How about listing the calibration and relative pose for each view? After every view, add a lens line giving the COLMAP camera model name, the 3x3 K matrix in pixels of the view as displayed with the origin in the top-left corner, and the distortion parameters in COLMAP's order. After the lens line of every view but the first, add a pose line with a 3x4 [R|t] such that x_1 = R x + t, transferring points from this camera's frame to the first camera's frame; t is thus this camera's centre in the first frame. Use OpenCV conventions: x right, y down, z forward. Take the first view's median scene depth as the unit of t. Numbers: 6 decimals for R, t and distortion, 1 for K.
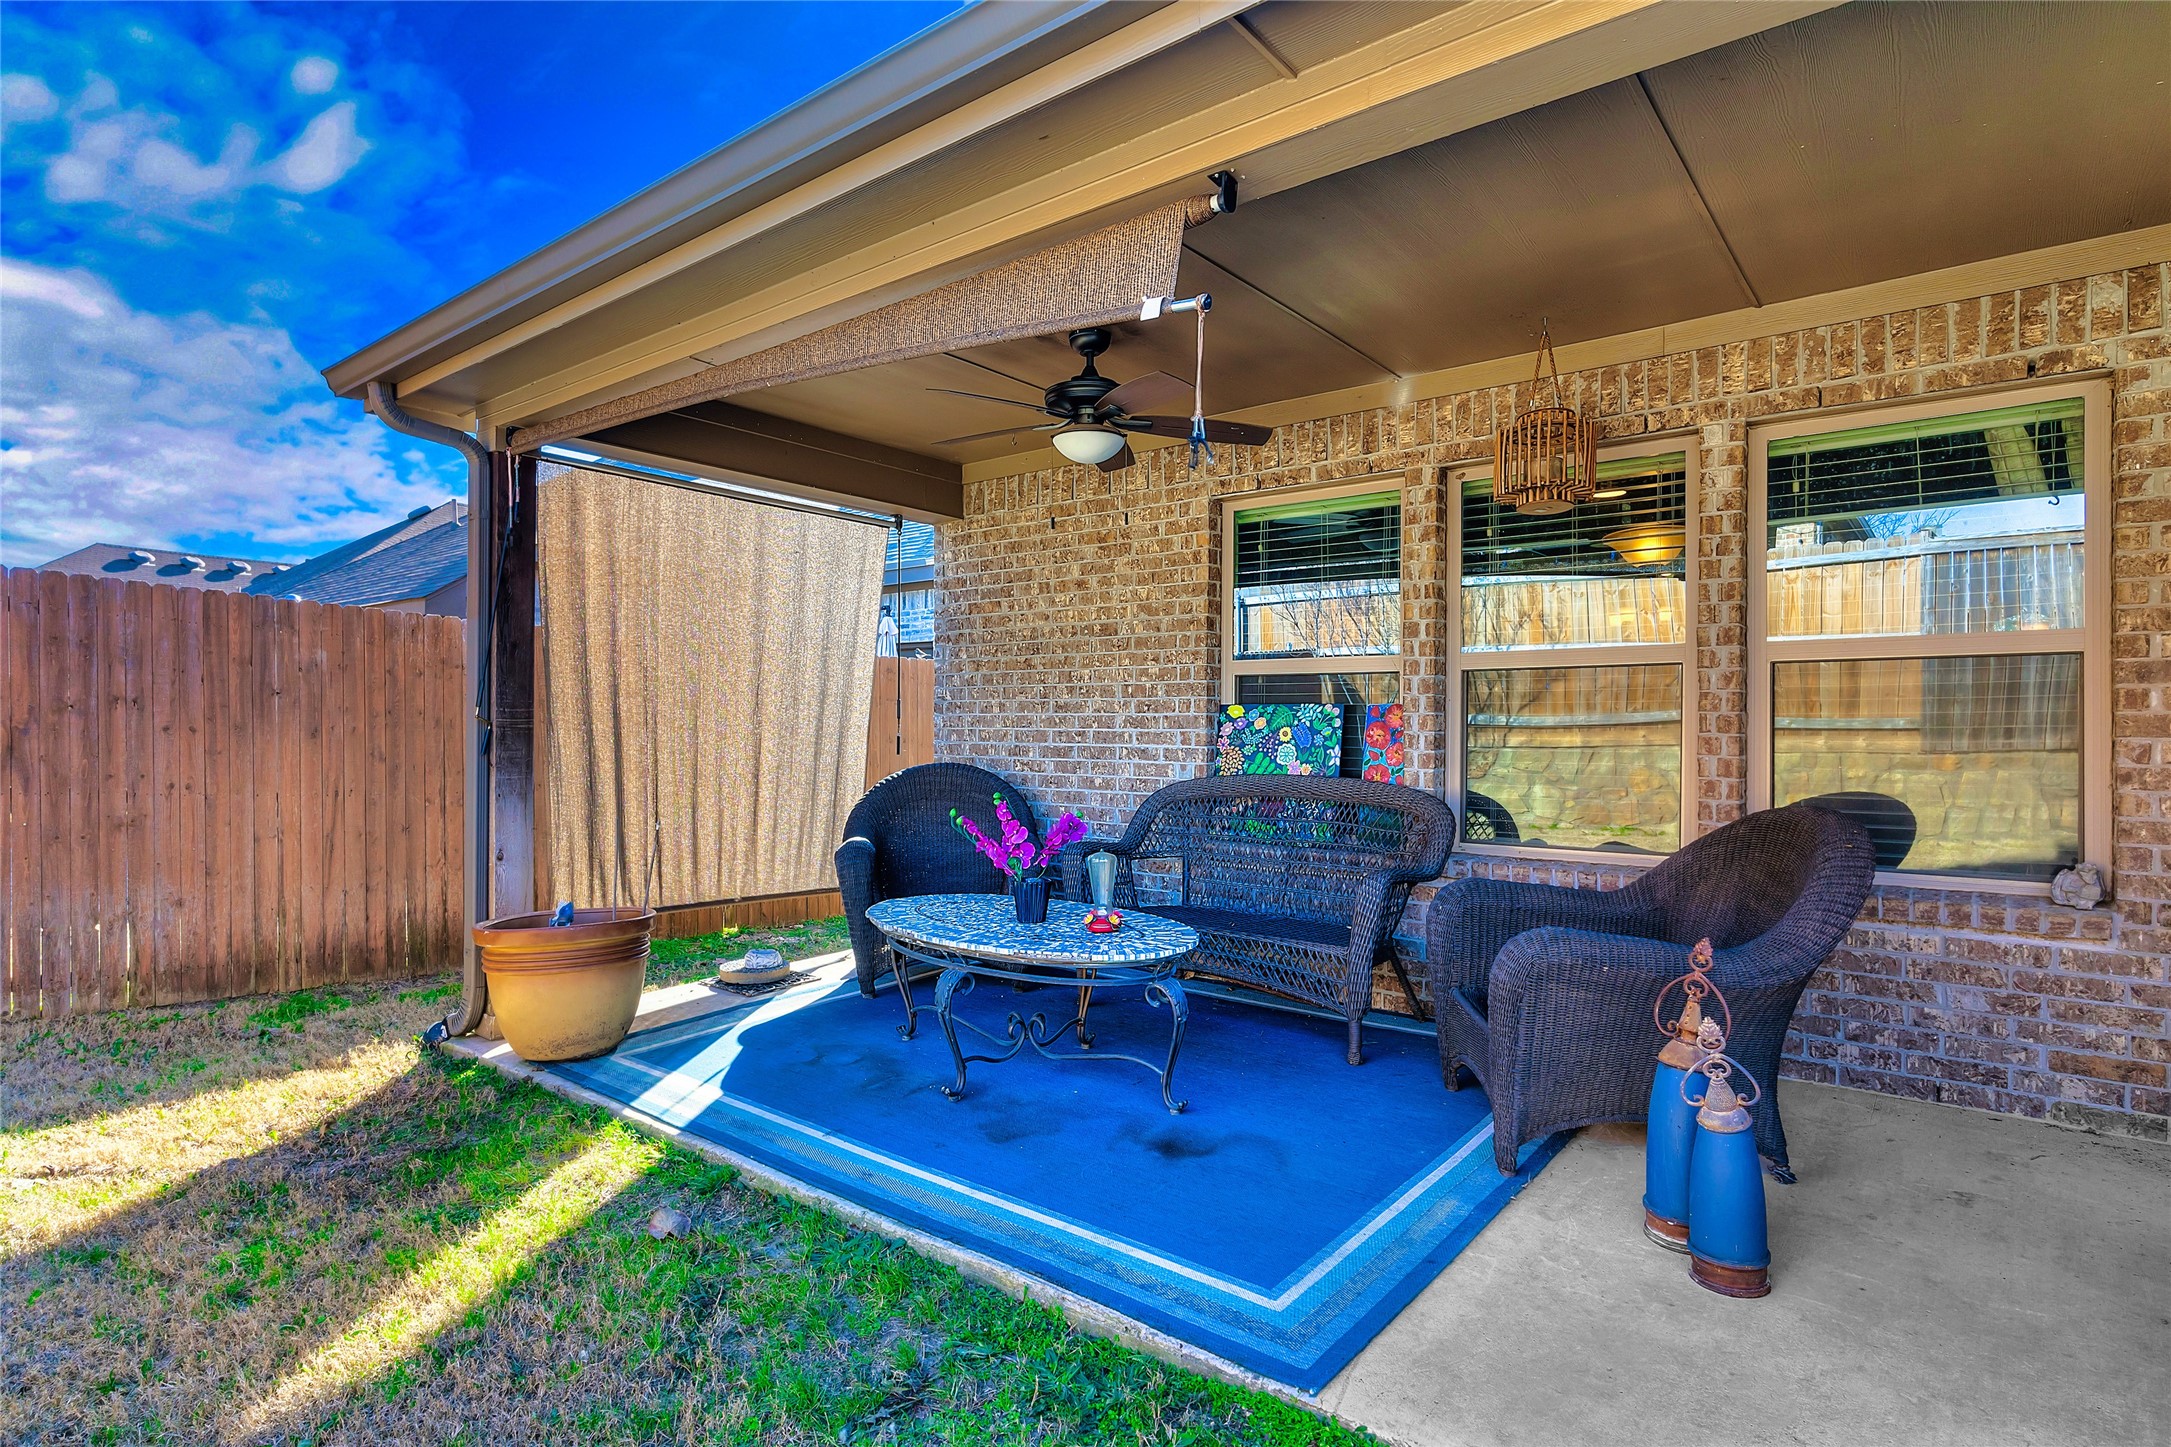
lens RADIAL K [[1118.7, 0, 1077.9], [0, 1118.7, 725.7], [0, 0, 1]] dist [-0.003053, 0.000019]
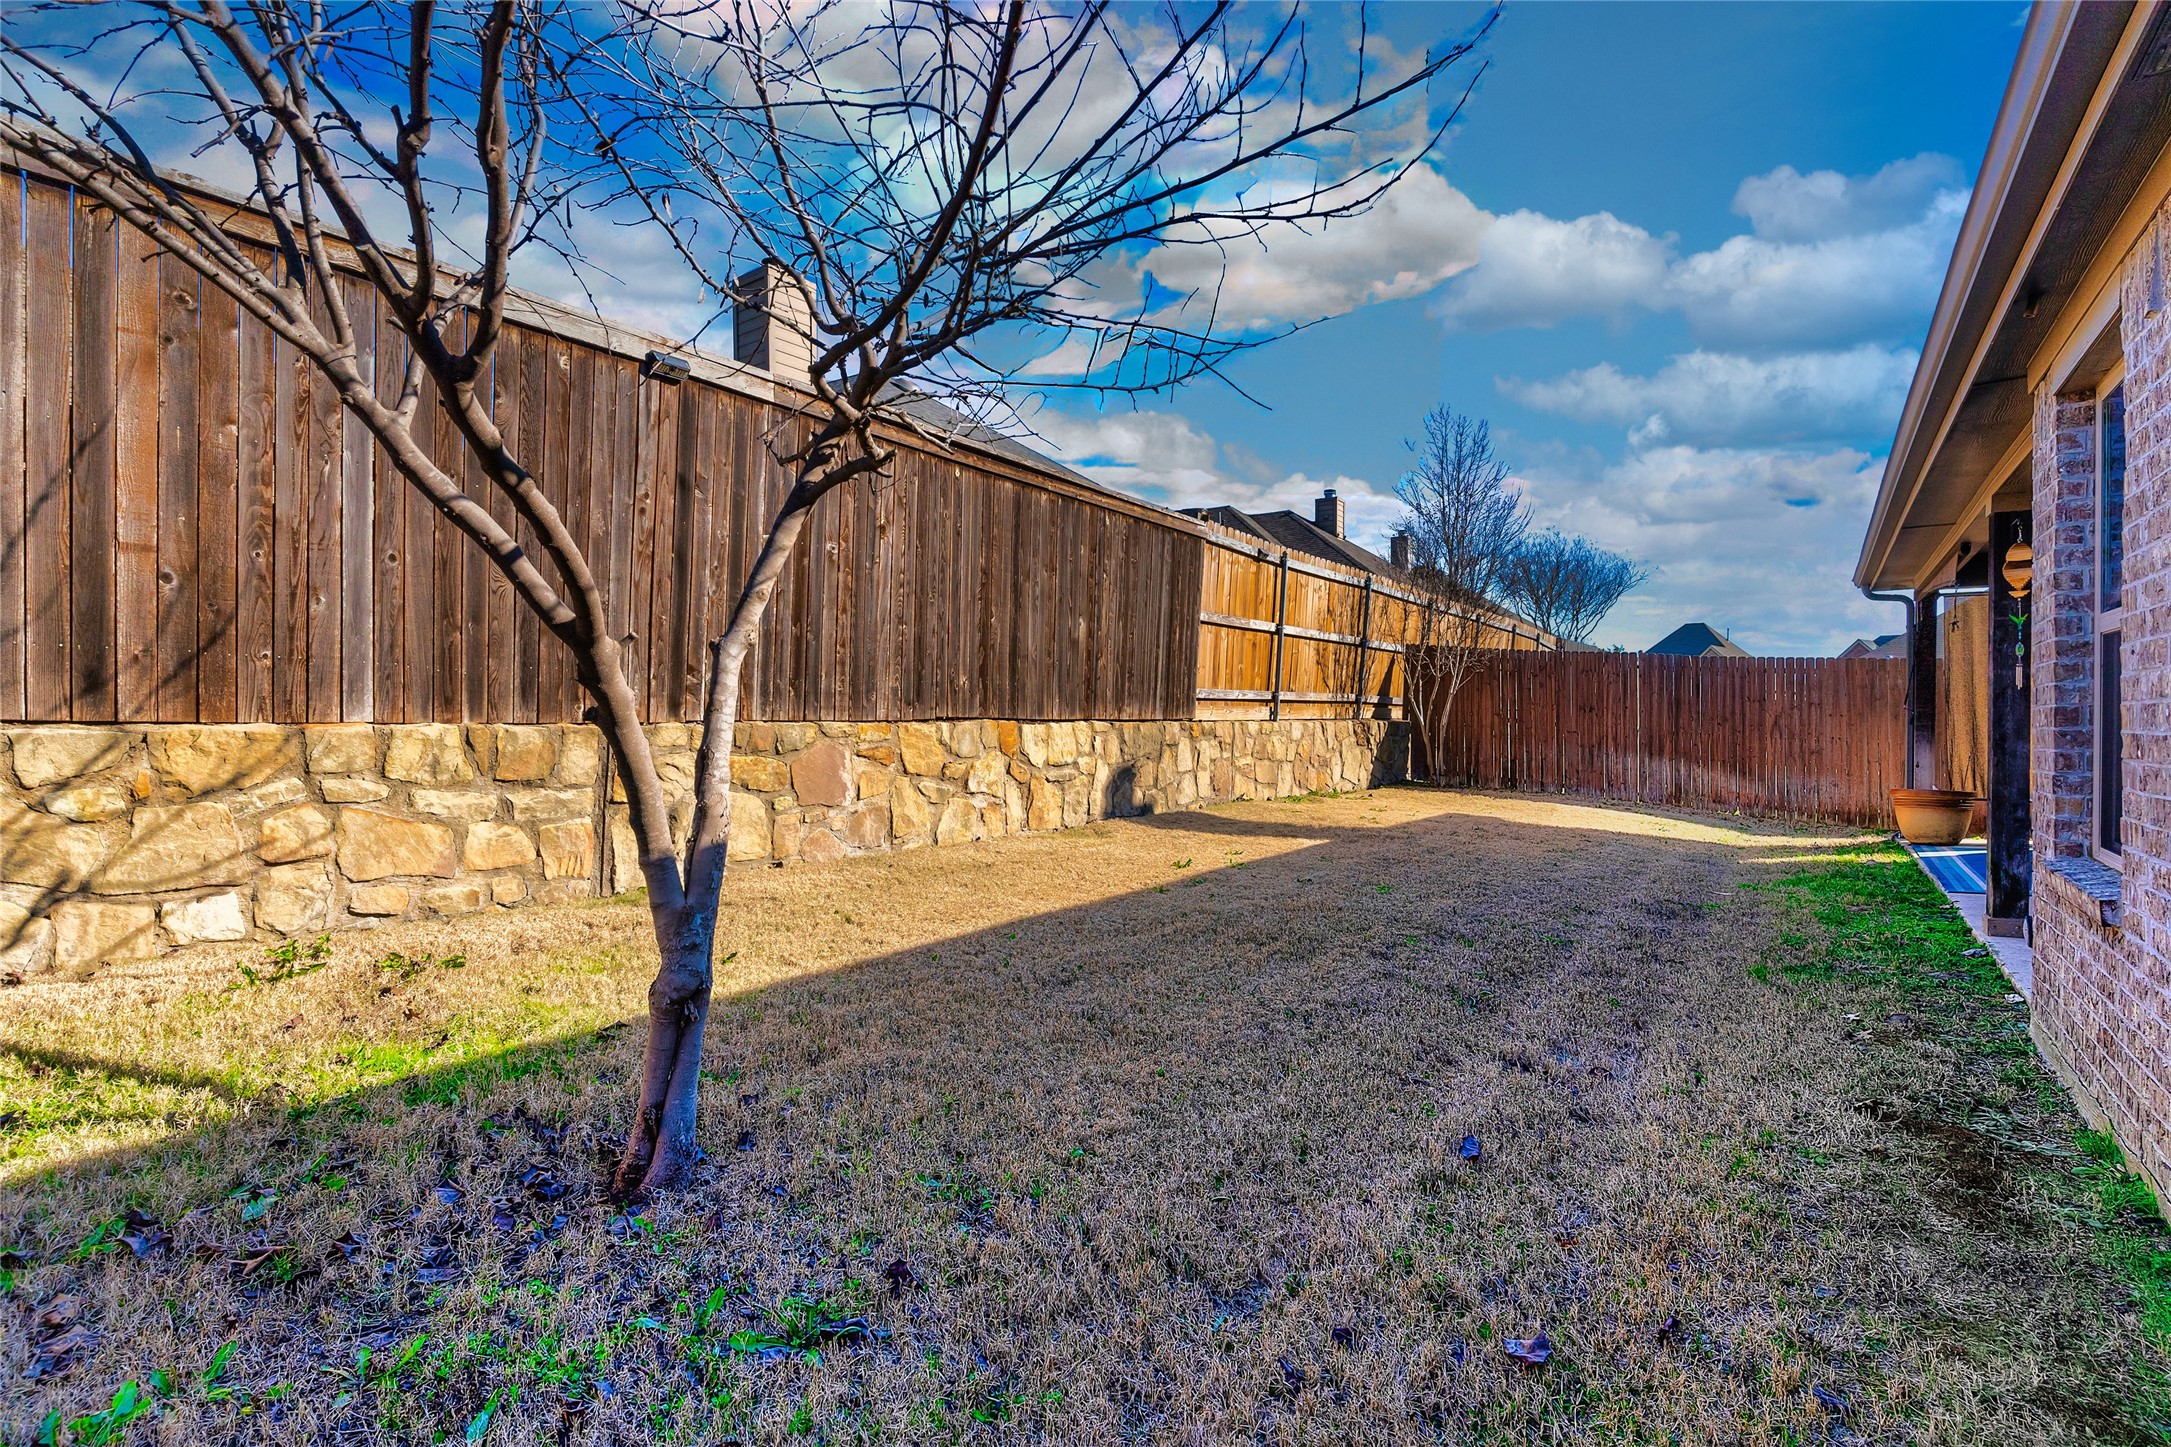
lens RADIAL K [[1050.3, 0, 1080.8], [0, 1050.3, 715.4], [0, 0, 1]] dist [0.003940, 0.000348]
pose [[0.079992, -0.002898, -0.996791, 1.489232], [-0.002548, 0.999992, -0.003112, 0.015426], [0.996792, 0.002789, 0.079984, -0.923472]]
